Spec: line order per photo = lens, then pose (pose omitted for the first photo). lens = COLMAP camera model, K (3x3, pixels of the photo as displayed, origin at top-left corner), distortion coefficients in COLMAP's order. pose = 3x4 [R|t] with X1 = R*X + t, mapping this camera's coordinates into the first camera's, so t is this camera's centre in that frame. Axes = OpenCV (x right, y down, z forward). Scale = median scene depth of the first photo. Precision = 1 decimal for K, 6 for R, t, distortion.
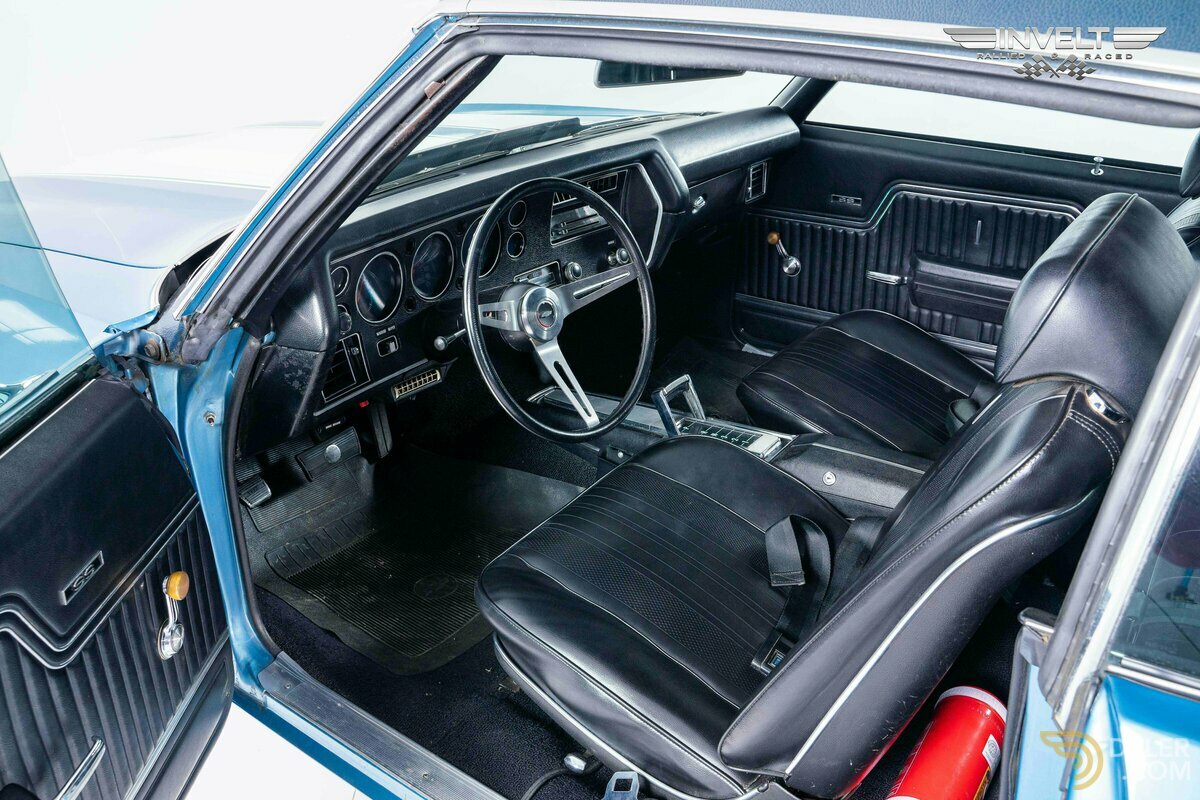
lens RADIAL K [[972.6, 0, 602.9], [0, 972.6, 402.5], [0, 0, 1]] dist [-0.081701, 0.026022]
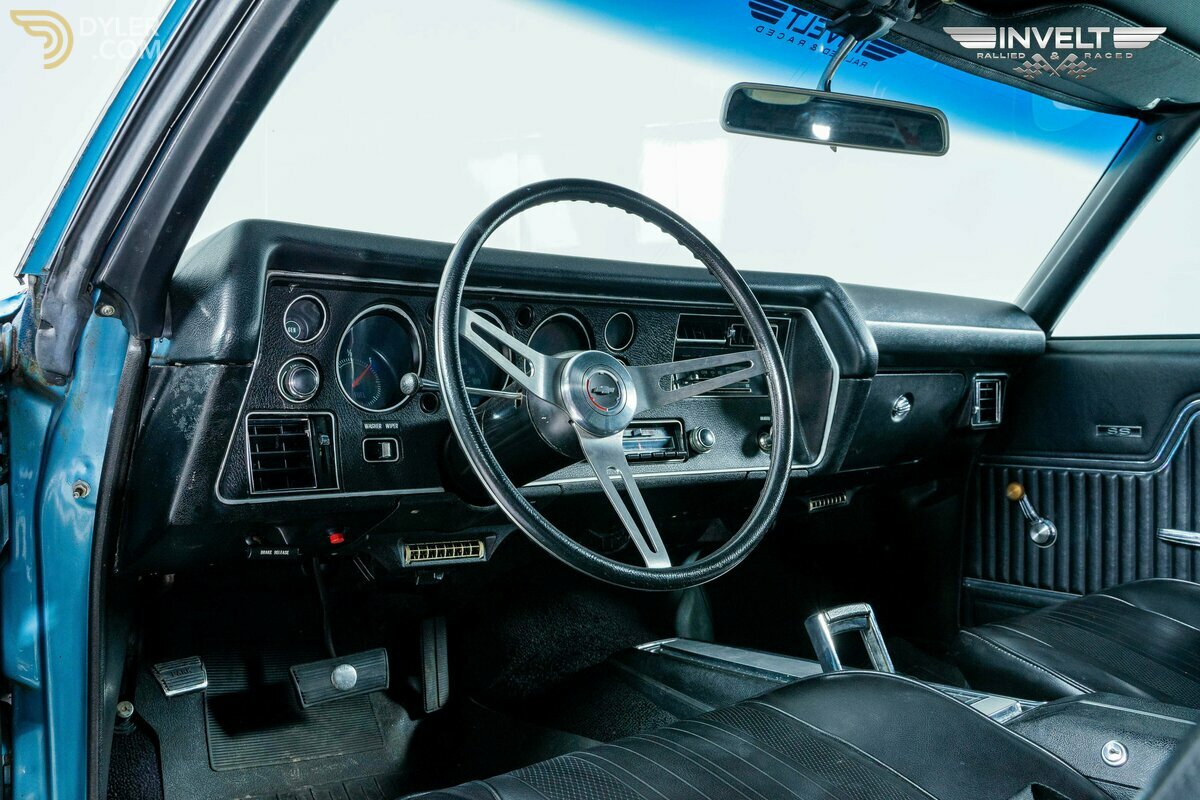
lens RADIAL K [[972.6, 0, 598.9], [0, 972.6, 401.1], [0, 0, 1]] dist [-0.081701, 0.026022]
pose [[0.964704, 0.028266, -0.261816, 0.070139], [-0.134711, 0.907259, -0.398414, 0.113213], [0.226274, 0.419621, 0.879044, 0.308487]]
